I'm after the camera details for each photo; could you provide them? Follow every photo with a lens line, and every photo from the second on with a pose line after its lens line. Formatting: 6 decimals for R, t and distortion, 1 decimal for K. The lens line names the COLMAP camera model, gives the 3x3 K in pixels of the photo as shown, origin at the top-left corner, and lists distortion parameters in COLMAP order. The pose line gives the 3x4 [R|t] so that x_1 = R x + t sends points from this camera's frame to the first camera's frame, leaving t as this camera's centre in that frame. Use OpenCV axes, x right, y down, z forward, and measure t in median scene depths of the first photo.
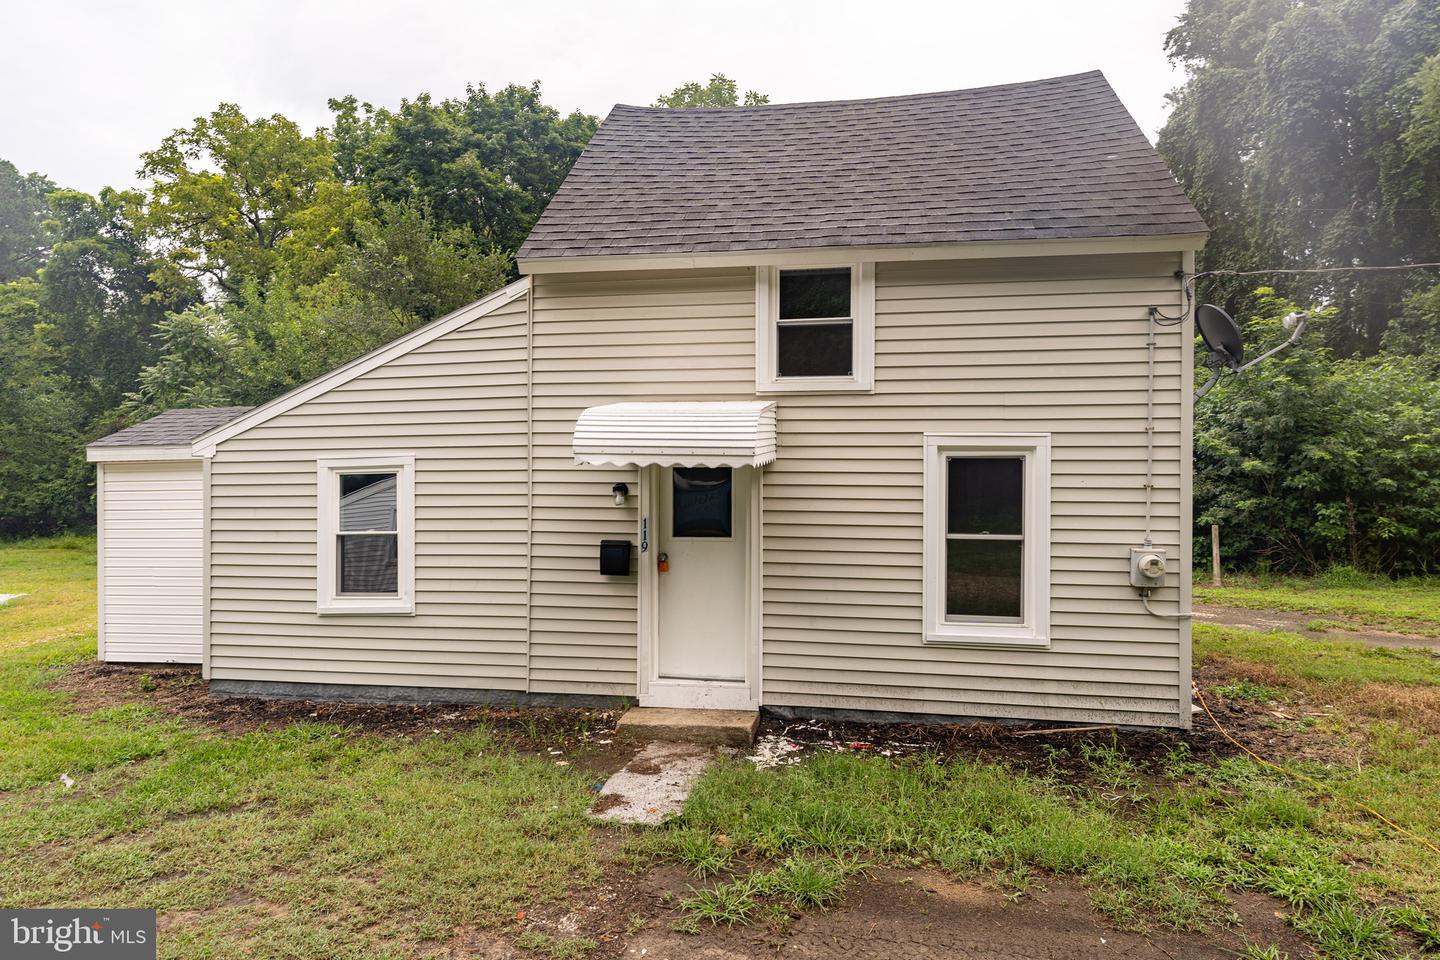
lens RADIAL K [[863.8, 0, 720.0], [0, 863.8, 480.0], [0, 0, 1]] dist [-0.001708, -0.000329]
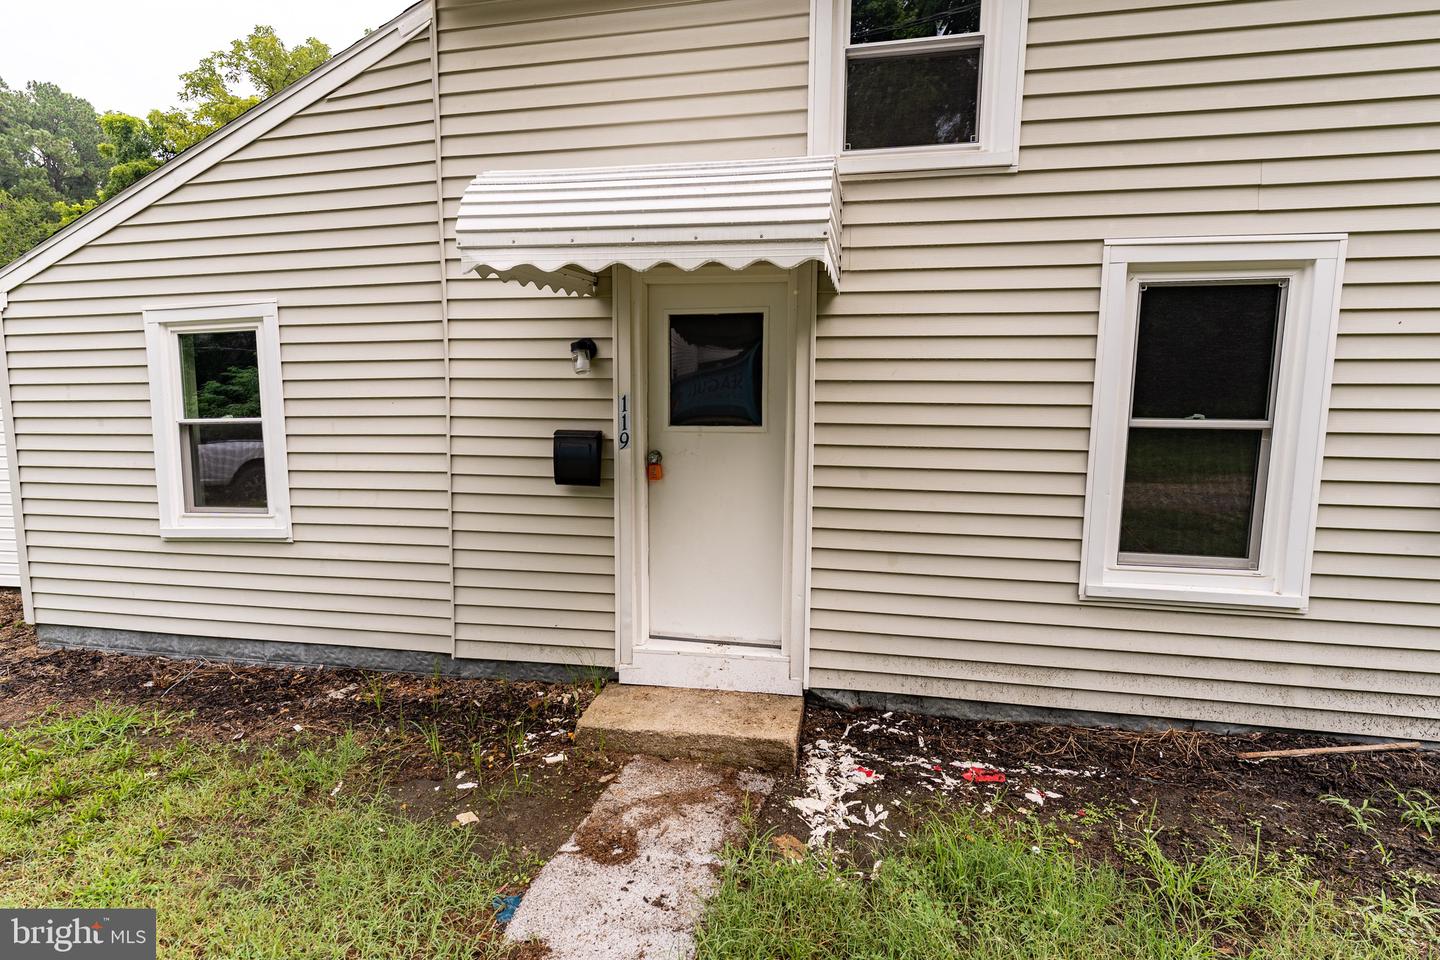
lens RADIAL K [[673.9, 0, 720.0], [0, 673.9, 480.0], [0, 0, 1]] dist [-0.000104, -0.000007]
pose [[0.999868, 0.003986, -0.015778, -0.009401], [-0.002132, 0.993267, 0.115828, 0.050065], [0.016133, -0.115779, 0.993144, 0.521686]]
